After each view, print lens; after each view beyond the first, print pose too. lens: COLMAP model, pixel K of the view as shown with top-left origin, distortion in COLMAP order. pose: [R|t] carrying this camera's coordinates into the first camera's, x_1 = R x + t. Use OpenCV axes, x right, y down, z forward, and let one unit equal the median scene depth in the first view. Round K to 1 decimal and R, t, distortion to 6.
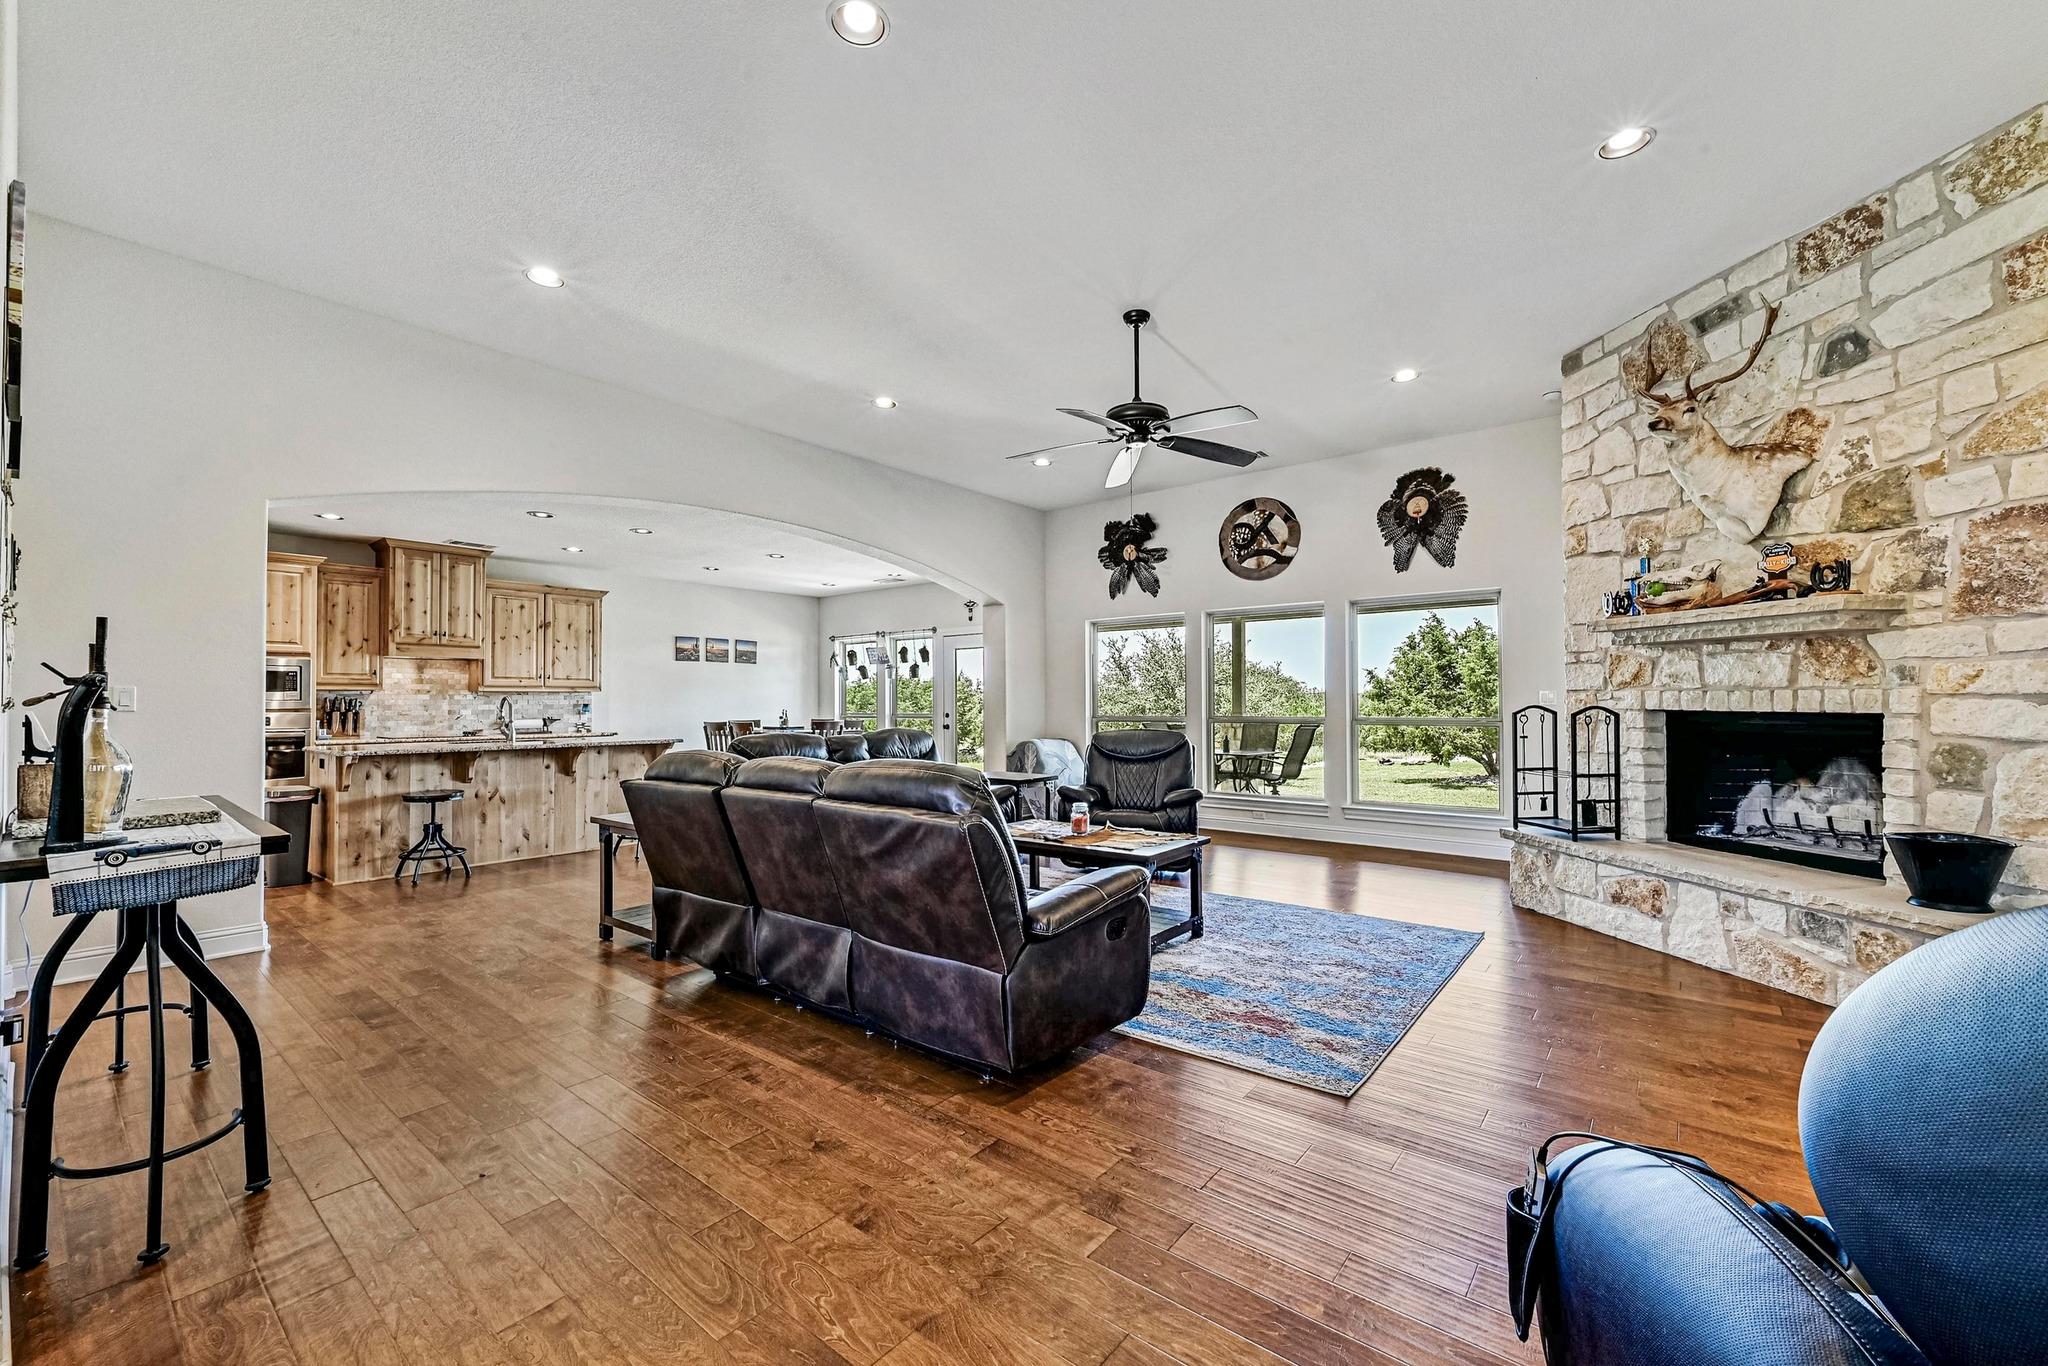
lens RADIAL K [[833.5, 0, 1045.1], [0, 833.5, 703.6], [0, 0, 1]] dist [-0.001450, 0.001424]
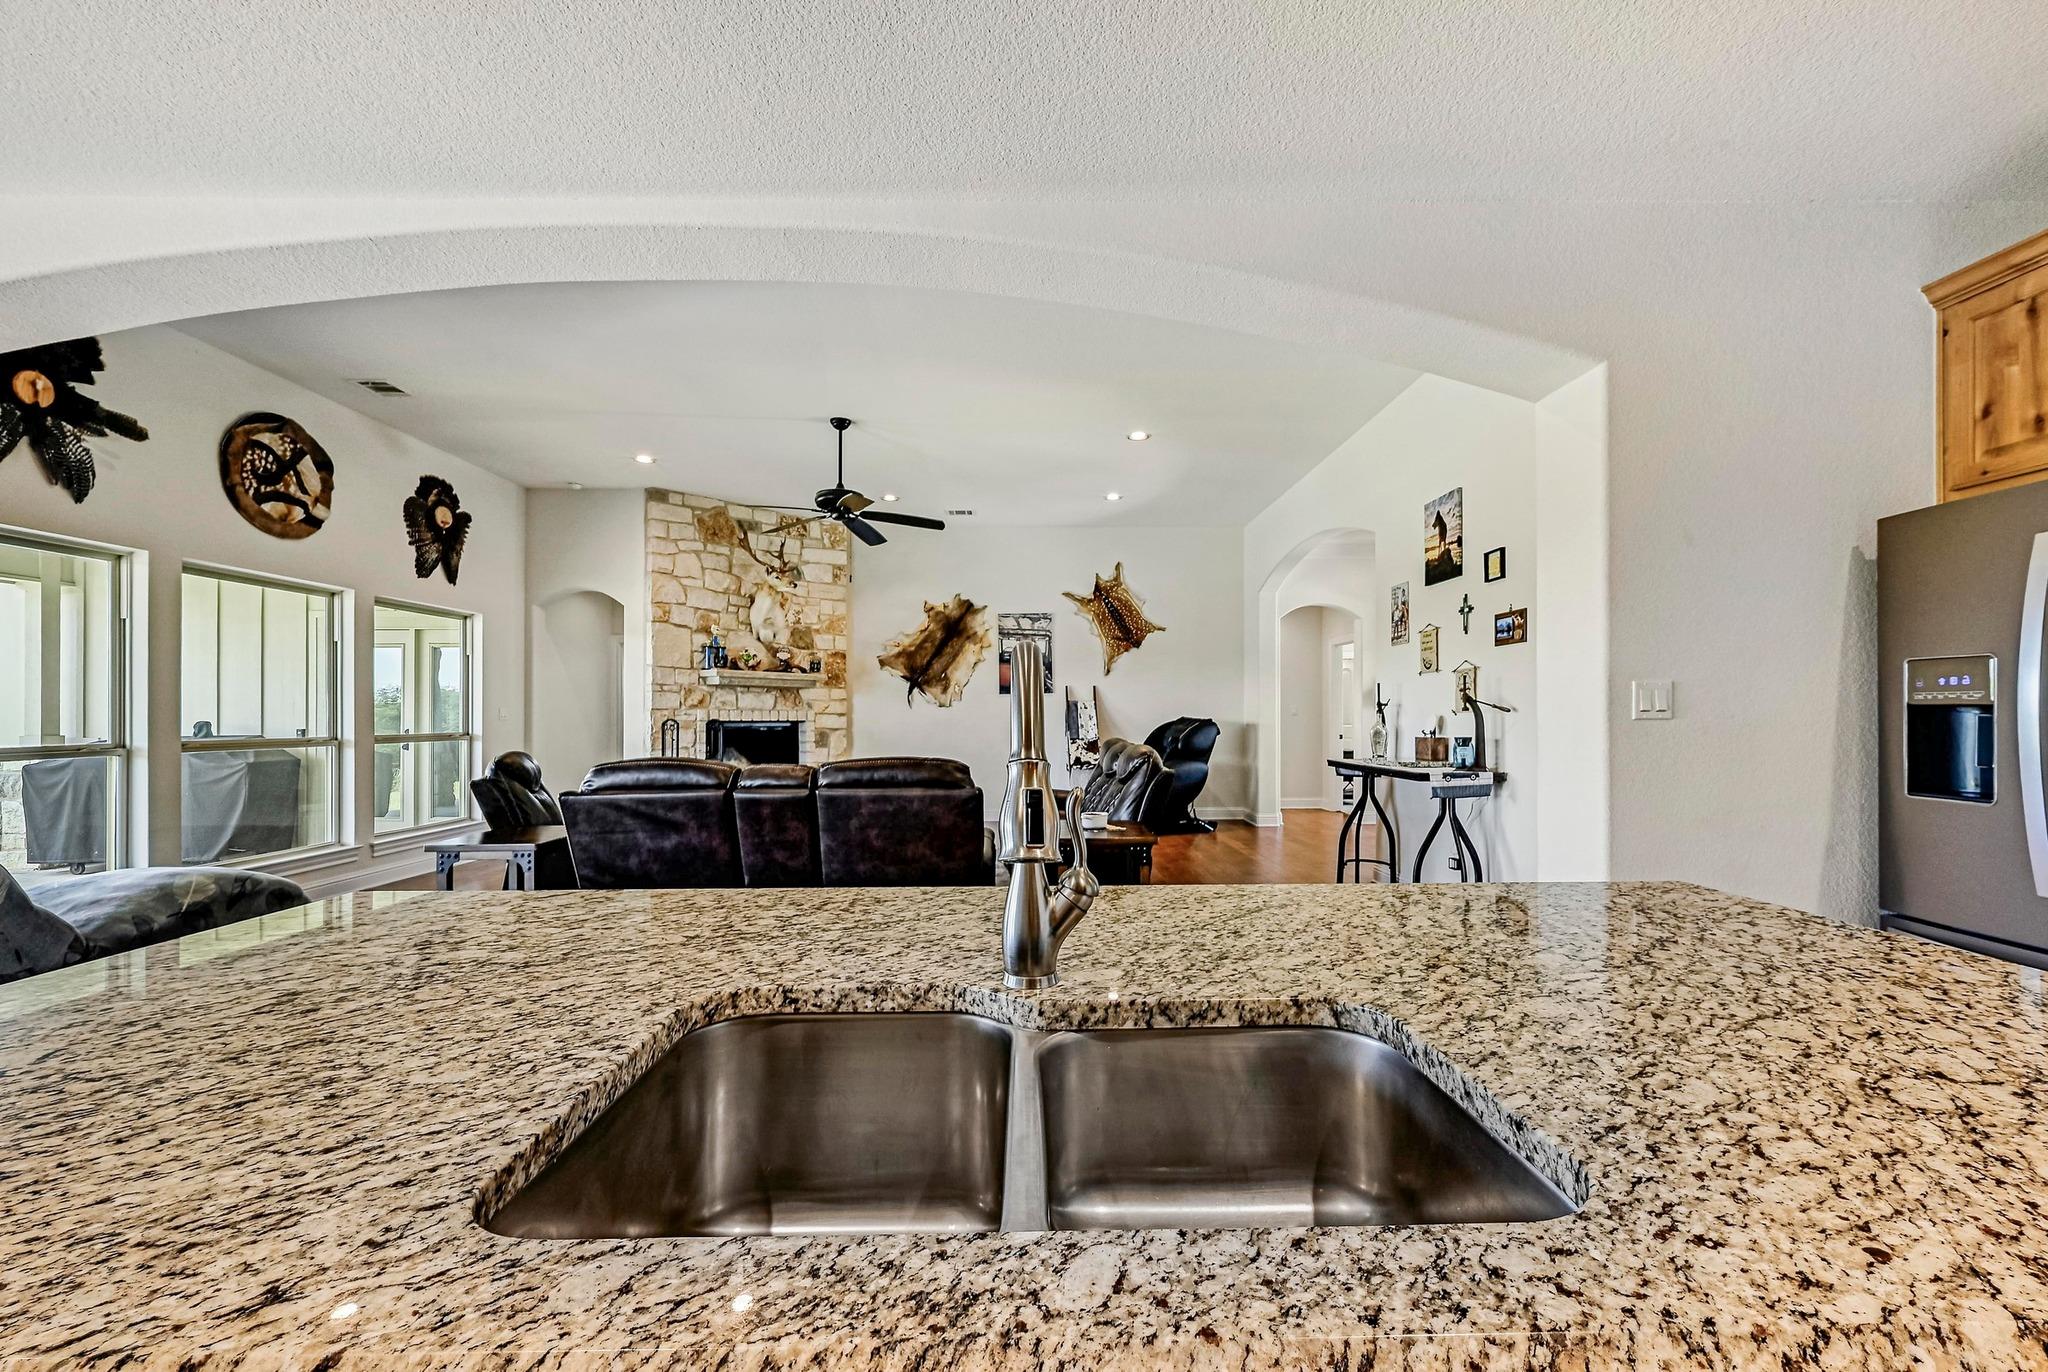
lens RADIAL K [[833.5, 0, 1060.3], [0, 833.5, 716.3], [0, 0, 1]] dist [-0.001450, 0.001424]
pose [[-0.659456, 0.004616, 0.751729, -0.667529], [0.007293, 0.999973, 0.000258, 0.001517], [-0.751707, 0.005653, -0.659472, 0.968232]]
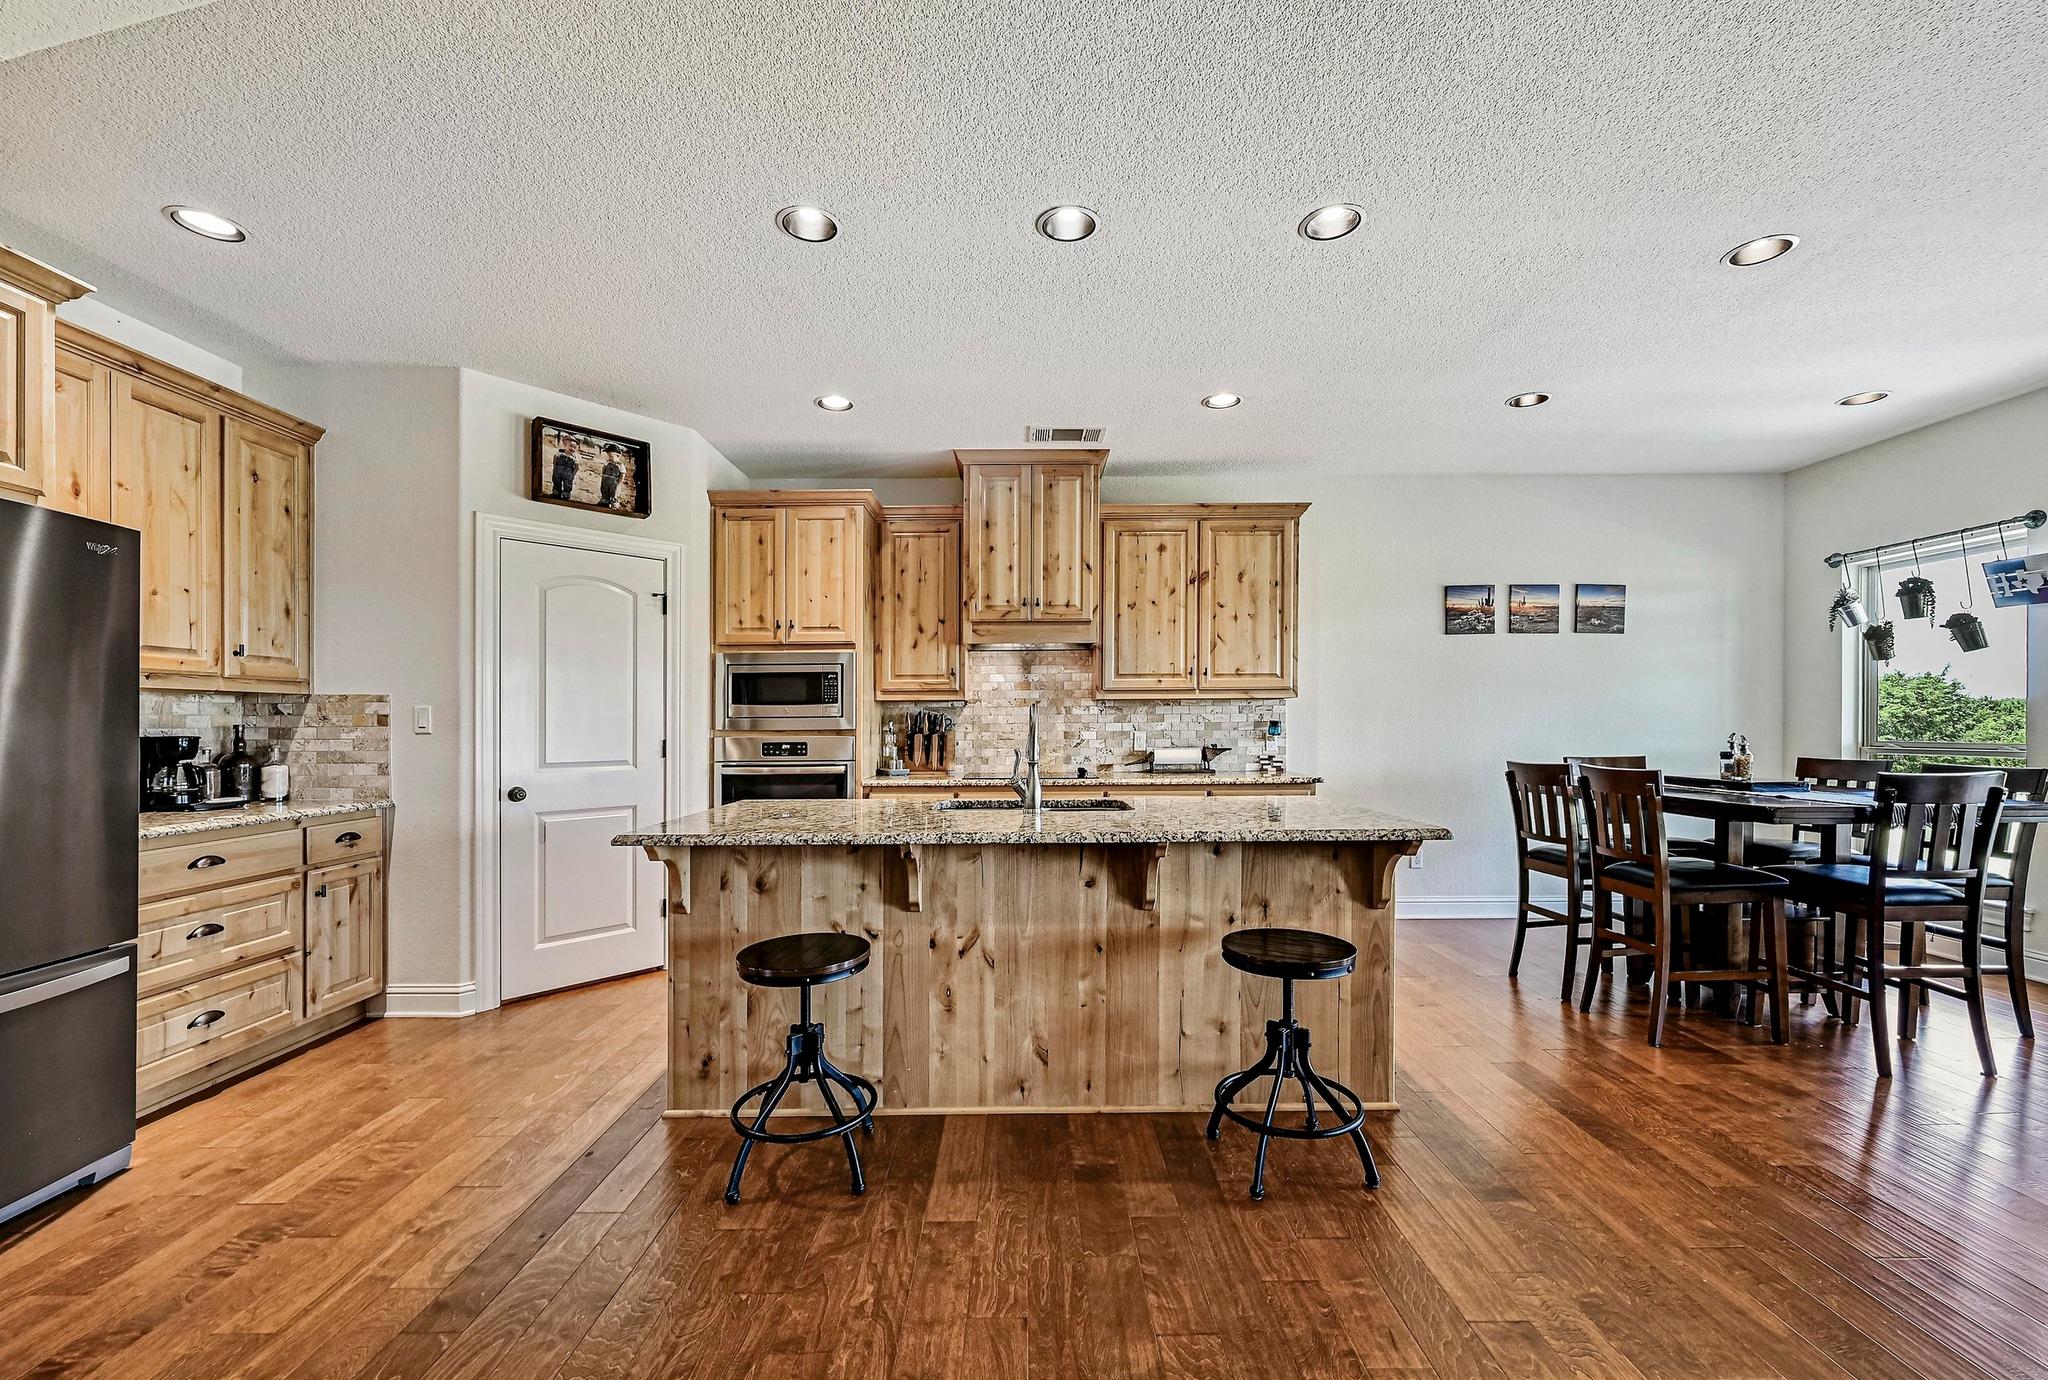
lens RADIAL K [[833.5, 0, 1021.0], [0, 833.5, 731.8], [0, 0, 1]] dist [-0.001450, 0.001424]
pose [[0.620872, 0.007034, -0.783880, -0.274436], [0.004249, 0.999915, 0.012337, 0.000174], [0.783900, -0.010990, 0.620790, 0.643904]]
